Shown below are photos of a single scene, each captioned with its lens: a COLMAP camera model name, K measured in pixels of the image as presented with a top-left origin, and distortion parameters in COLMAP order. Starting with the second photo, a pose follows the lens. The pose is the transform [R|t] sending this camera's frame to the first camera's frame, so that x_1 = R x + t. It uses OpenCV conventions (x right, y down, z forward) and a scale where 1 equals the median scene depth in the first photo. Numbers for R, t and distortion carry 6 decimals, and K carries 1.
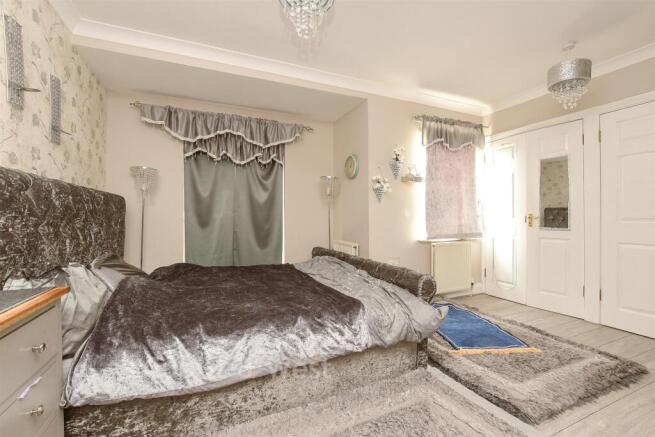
lens RADIAL K [[280.2, 0, 327.5], [0, 280.2, 218.5], [0, 0, 1]] dist [0.000502, 0.000110]
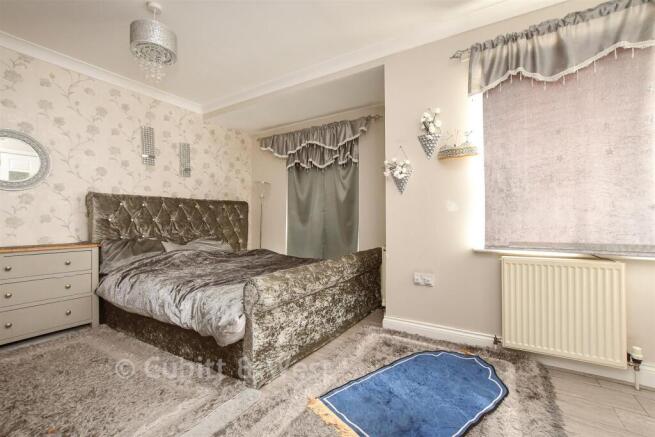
lens RADIAL K [[292.6, 0, 327.5], [0, 292.6, 218.5], [0, 0, 1]] dist [-0.000074, -0.000111]
pose [[0.567535, -0.006275, -0.823325, 0.675101], [-0.002228, 0.999956, -0.009157, 0.016584], [0.823346, 0.007031, 0.567496, 0.369002]]
